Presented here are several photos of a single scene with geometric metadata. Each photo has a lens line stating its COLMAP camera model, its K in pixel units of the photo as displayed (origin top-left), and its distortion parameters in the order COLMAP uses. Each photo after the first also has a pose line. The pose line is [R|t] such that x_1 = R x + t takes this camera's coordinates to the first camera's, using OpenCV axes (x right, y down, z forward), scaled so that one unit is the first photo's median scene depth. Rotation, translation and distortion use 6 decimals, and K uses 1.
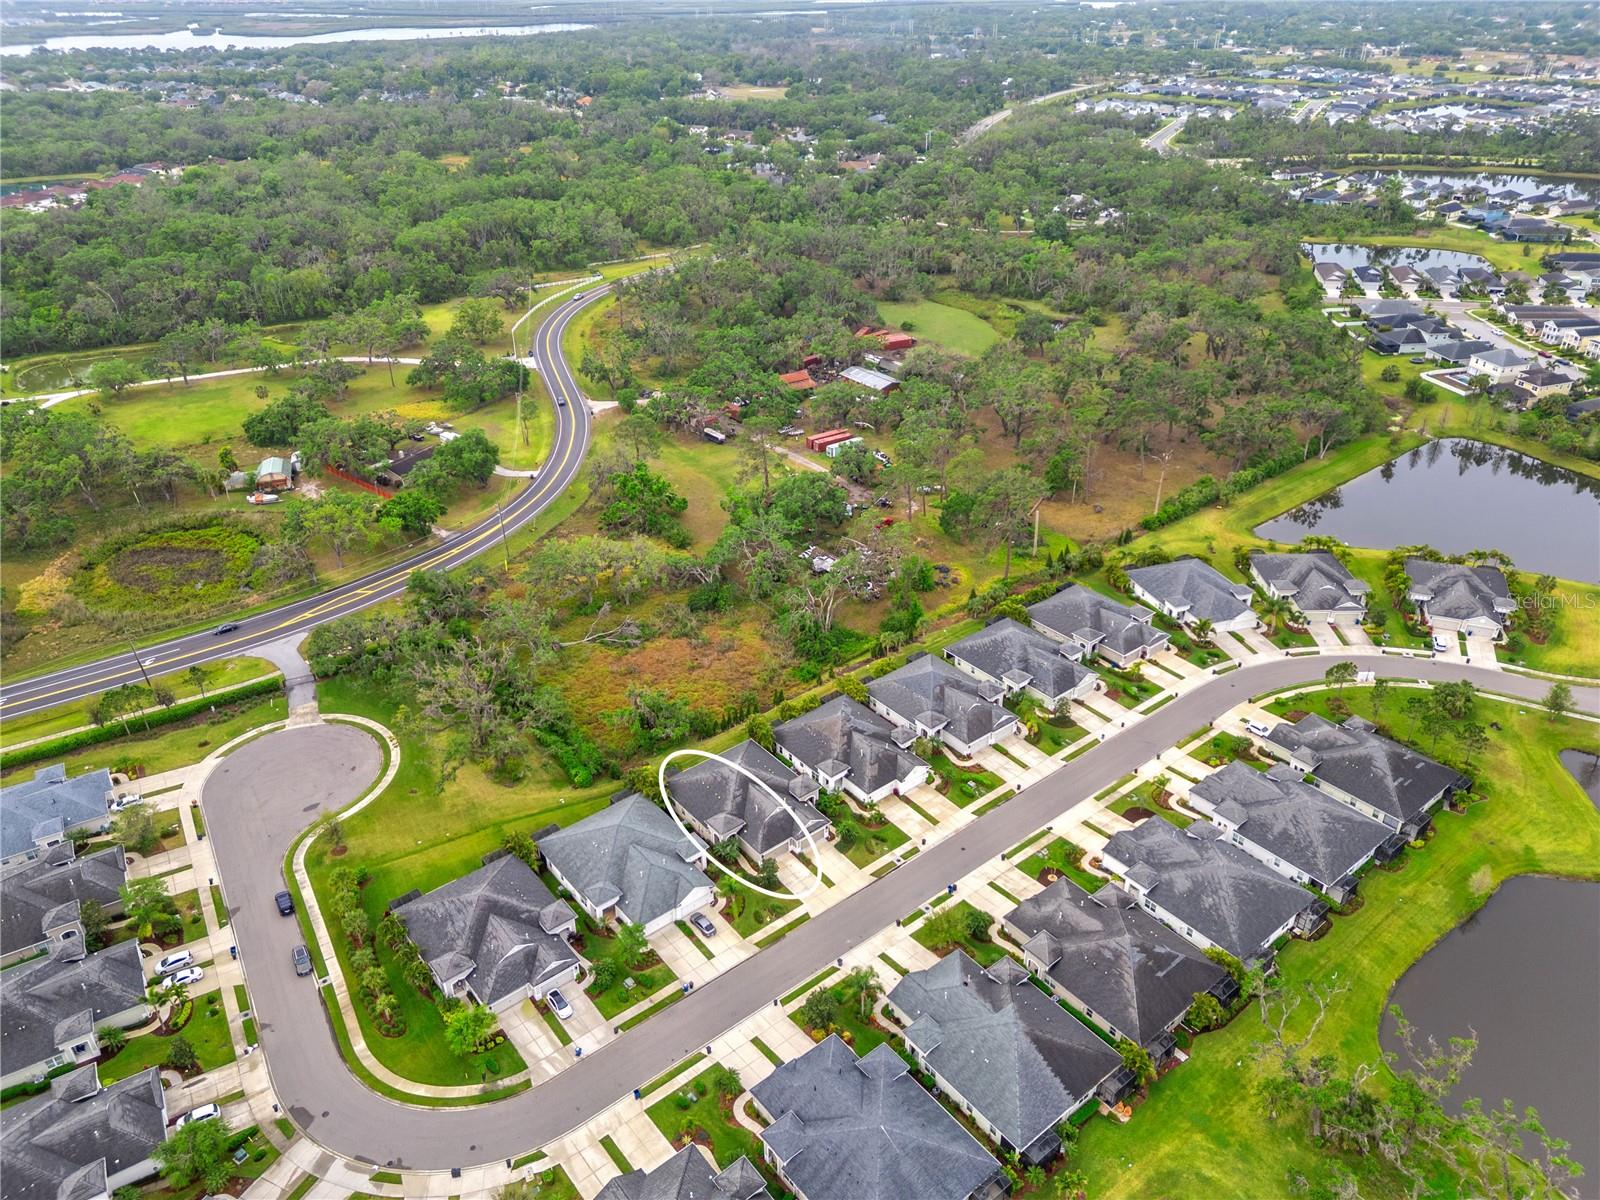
lens RADIAL K [[1127.7, 0, 800.0], [0, 1127.7, 600.0], [0, 0, 1]] dist [0.077416, -0.076639]
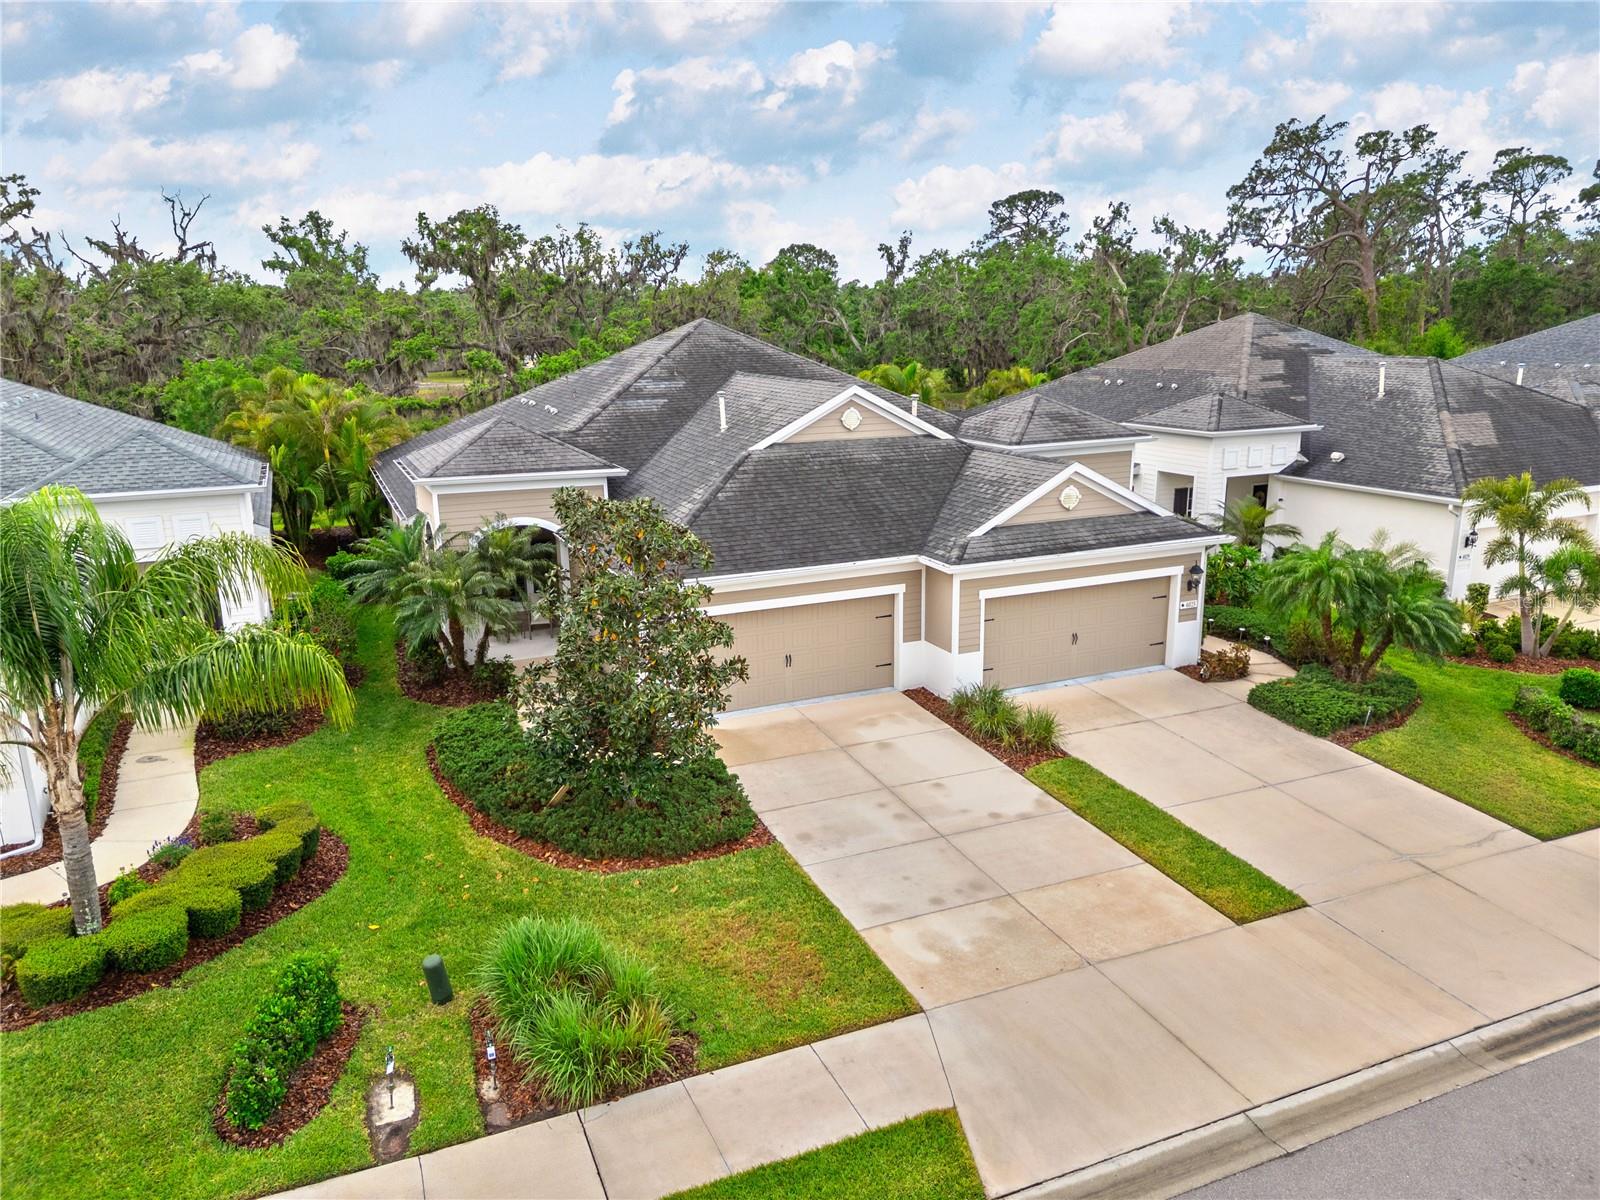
lens RADIAL K [[1127.7, 0, 800.0], [0, 1127.7, 600.0], [0, 0, 1]] dist [0.077416, -0.076639]
pose [[0.964185, 0.061506, -0.258000, 0.013369], [-0.128337, 0.959473, -0.250880, 0.246571], [0.232113, 0.275006, 0.933003, 0.861615]]
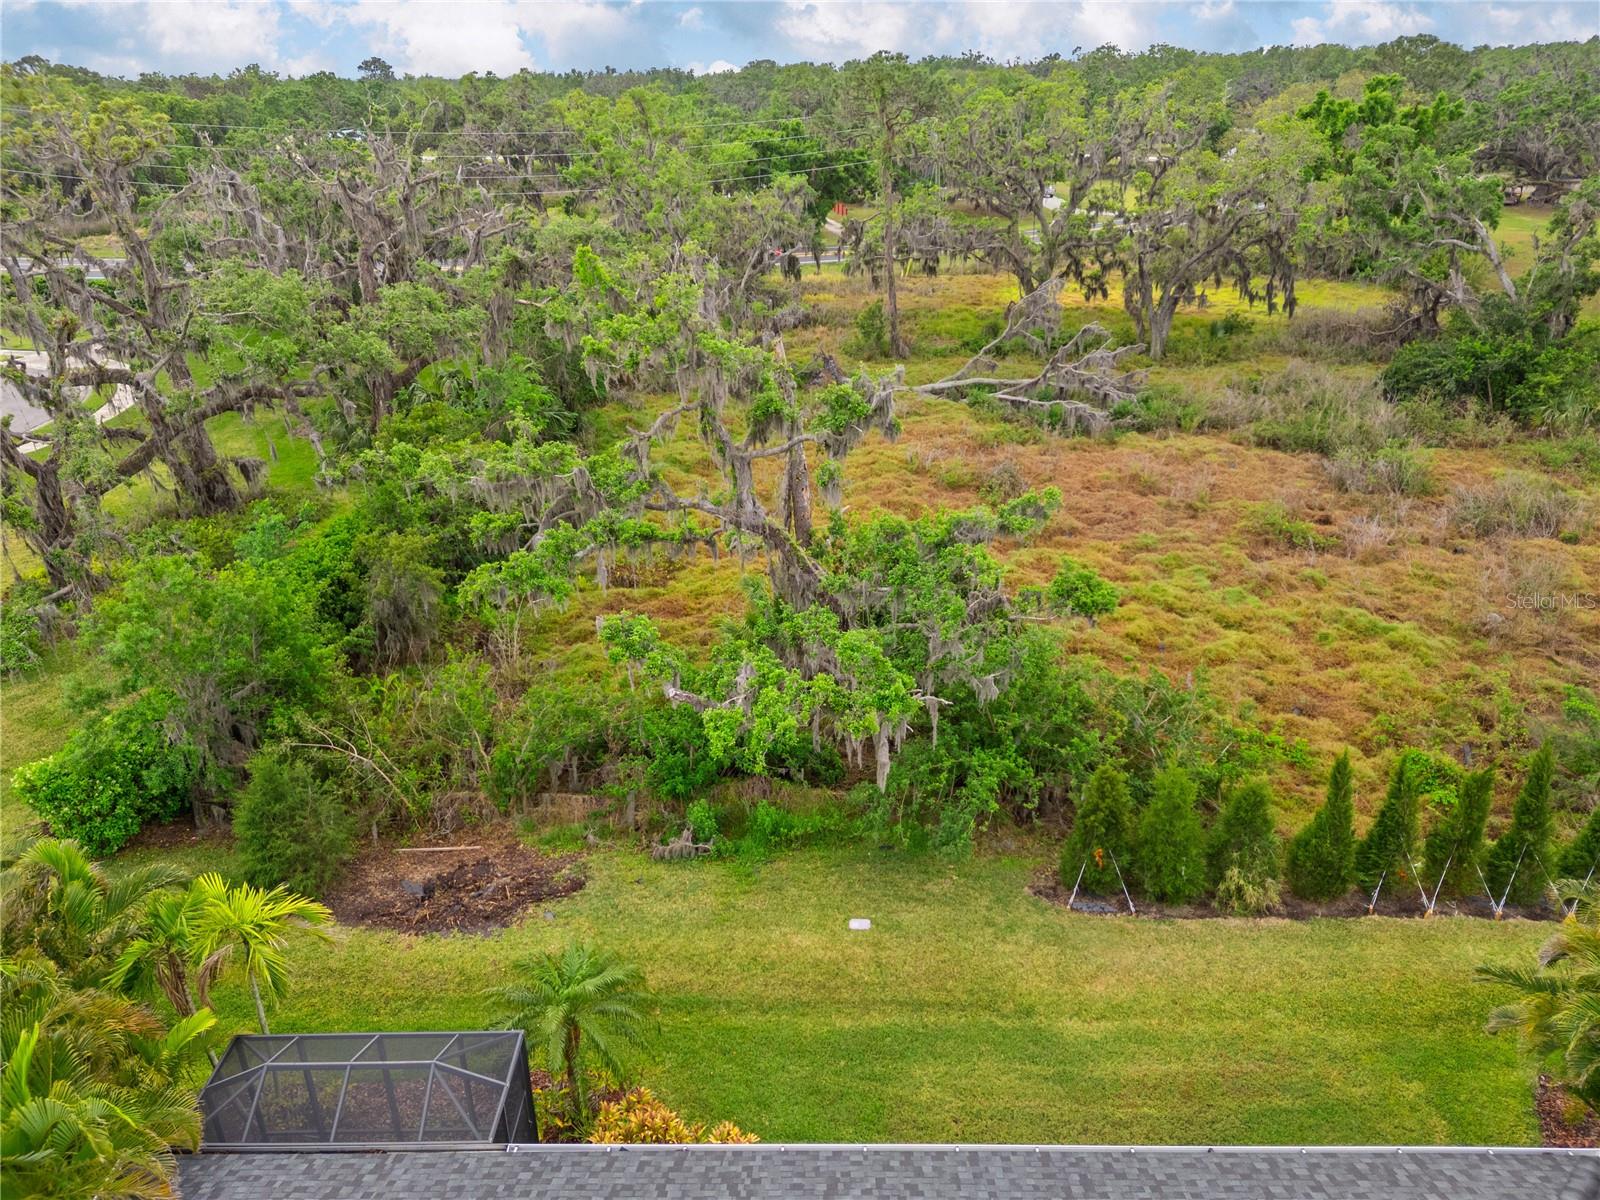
lens RADIAL K [[1151.7, 0, 795.1], [0, 1151.7, 594.4], [0, 0, 1]] dist [0.089012, -0.100442]
pose [[0.769755, 0.257006, -0.584317, -0.055104], [-0.309483, 0.950847, 0.010519, 0.114812], [0.558299, 0.172739, 0.811458, 1.000176]]
